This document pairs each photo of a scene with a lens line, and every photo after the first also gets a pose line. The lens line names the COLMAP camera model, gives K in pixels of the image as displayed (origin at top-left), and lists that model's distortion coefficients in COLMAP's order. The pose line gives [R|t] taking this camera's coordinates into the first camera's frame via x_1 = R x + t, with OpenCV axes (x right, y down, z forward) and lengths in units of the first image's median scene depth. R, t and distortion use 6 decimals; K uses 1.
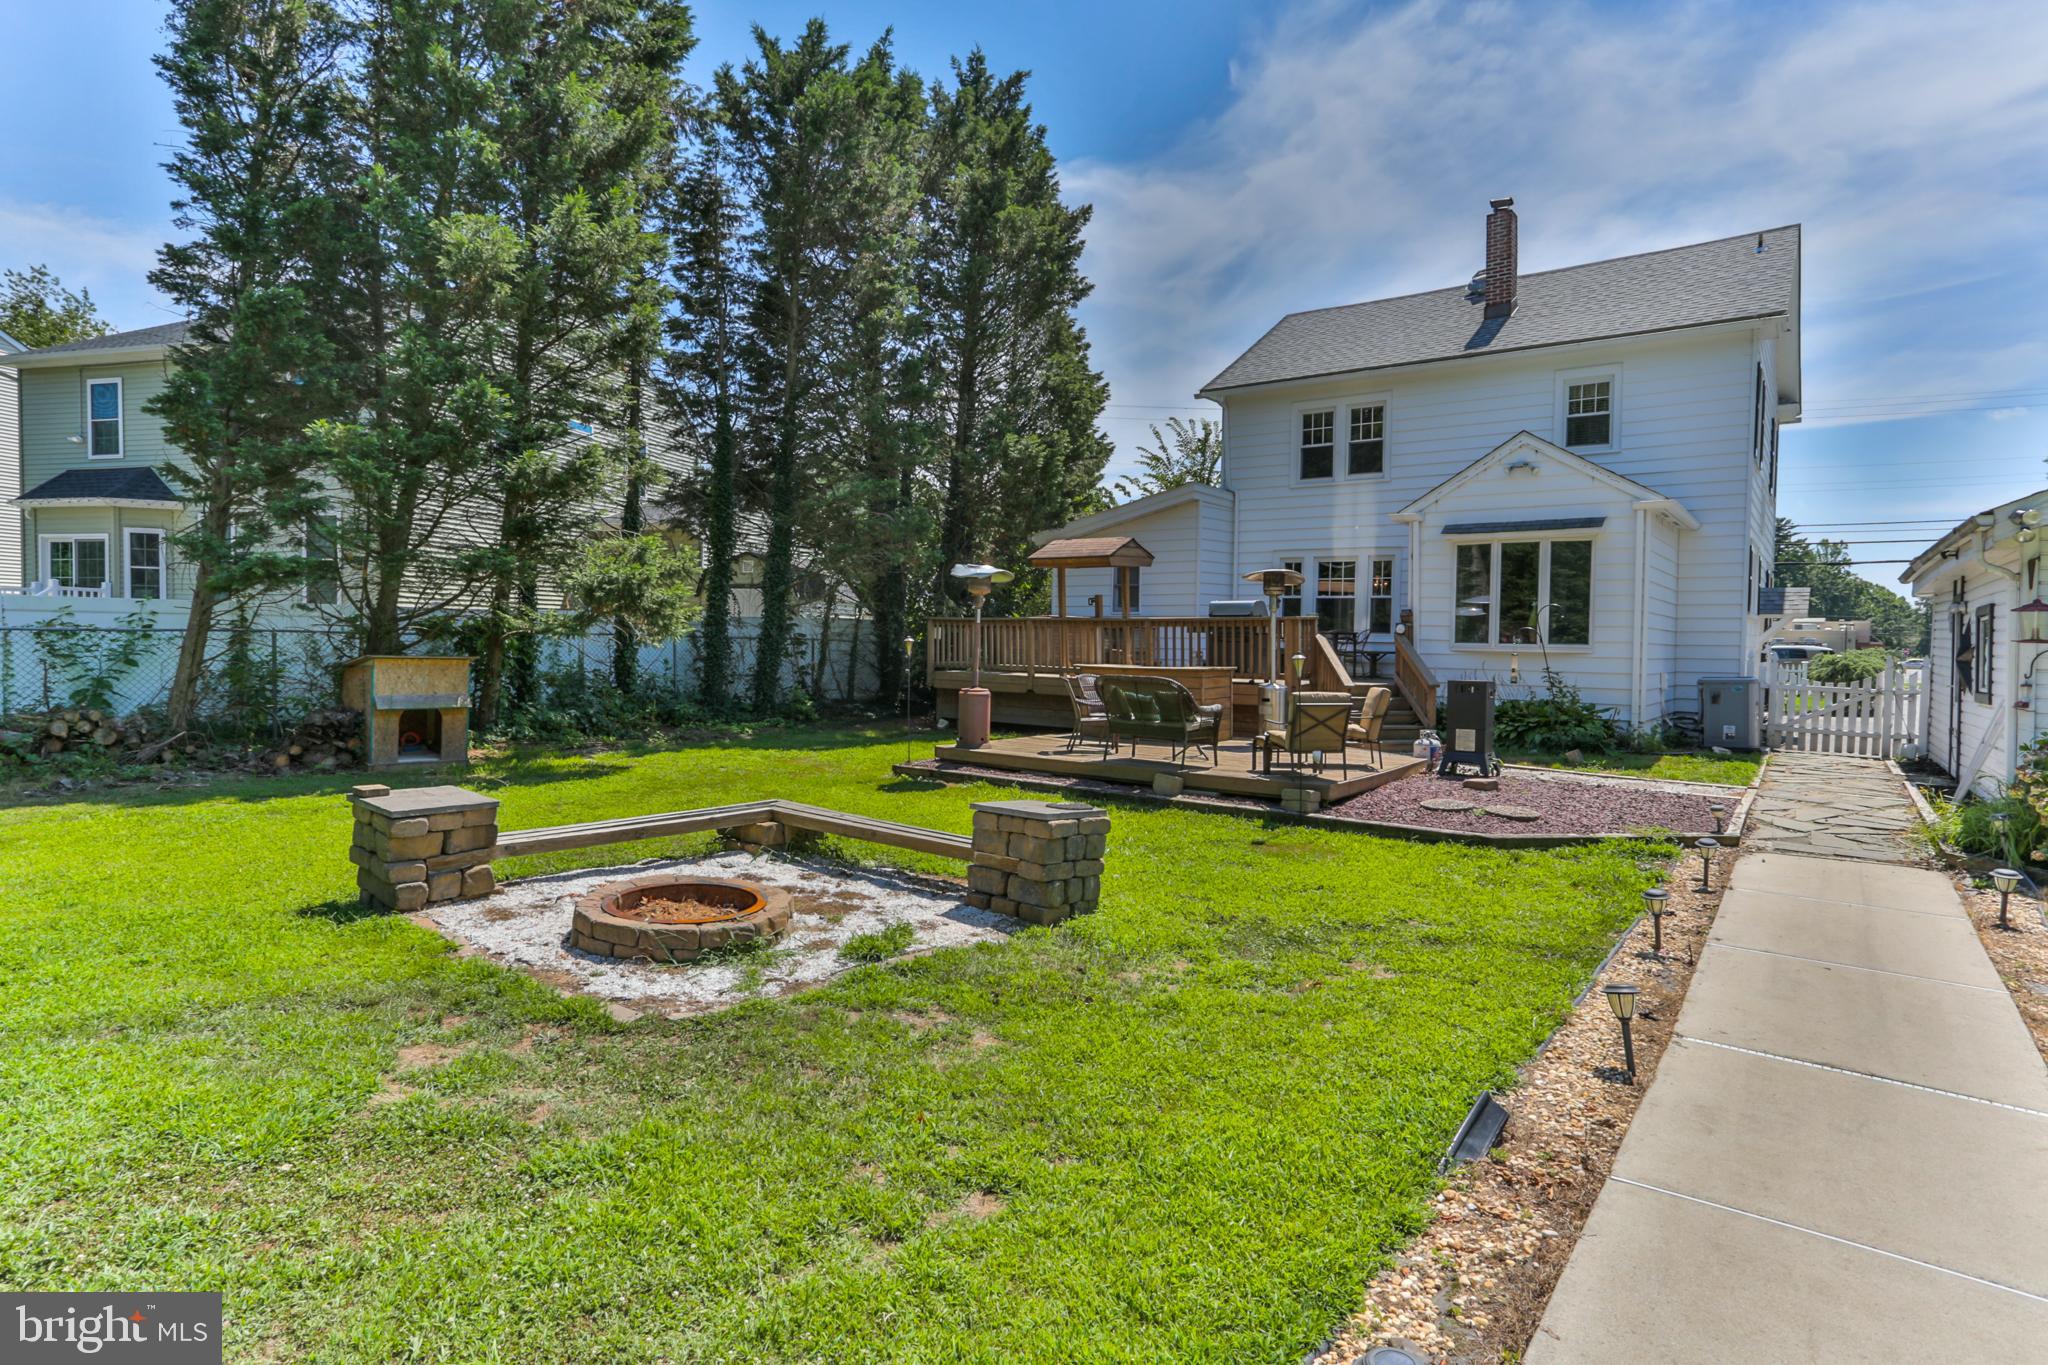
lens RADIAL K [[1094.2, 0, 1024.0], [0, 1094.2, 682.5], [0, 0, 1]] dist [0.001405, 0.025590]
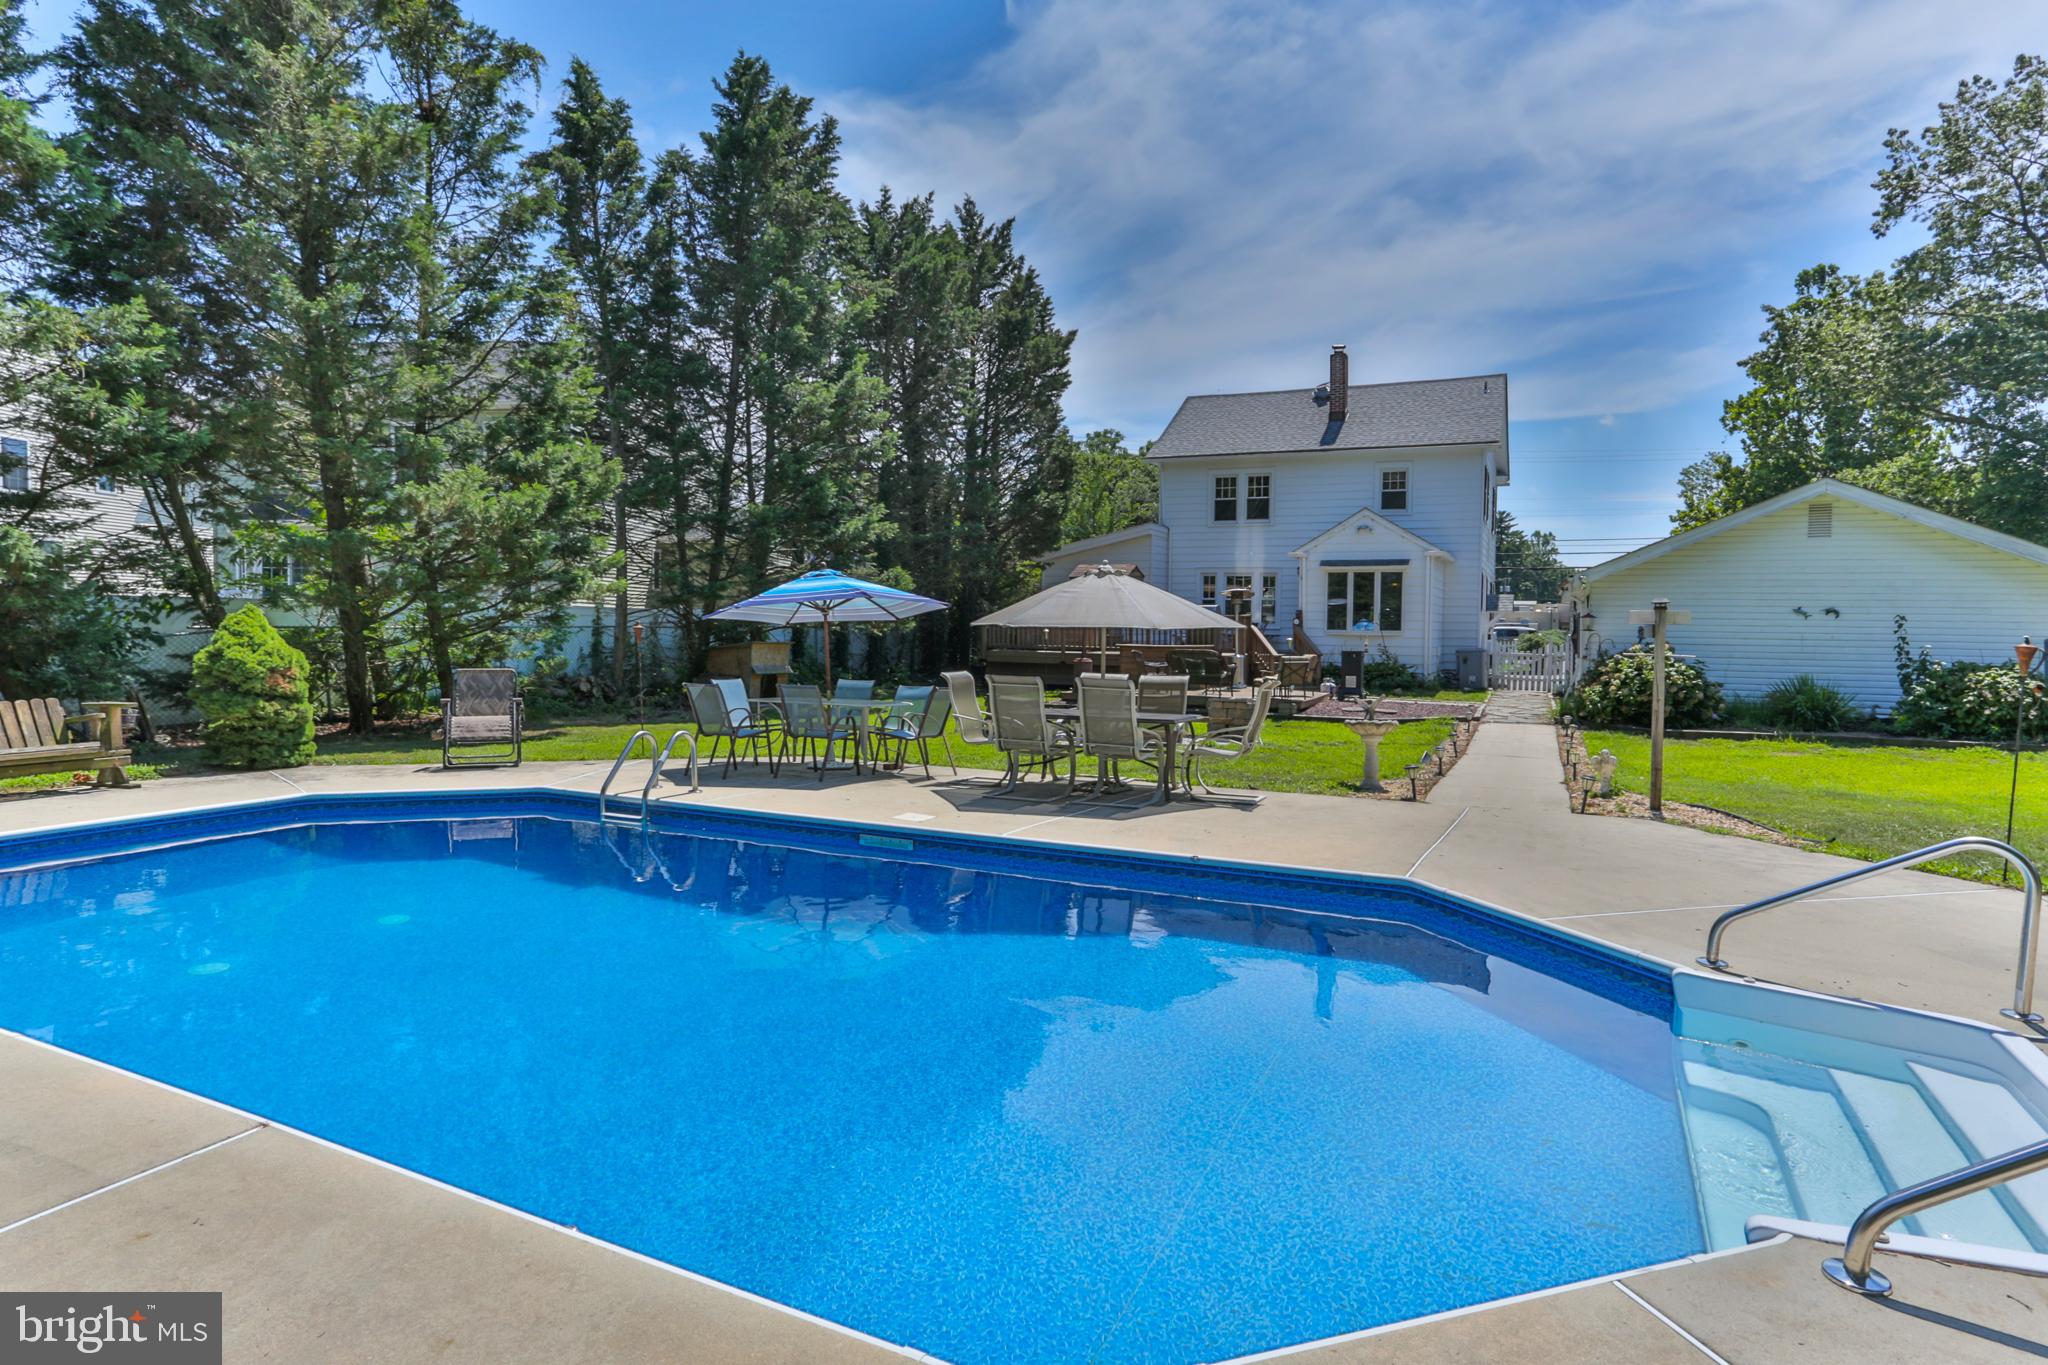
lens RADIAL K [[1094.2, 0, 1024.0], [0, 1094.2, 682.5], [0, 0, 1]] dist [0.001405, 0.025590]
pose [[0.981976, -0.014117, 0.188477, -0.373436], [0.010899, 0.999777, 0.018098, 0.009290], [-0.188690, -0.015717, 0.981911, -0.555987]]
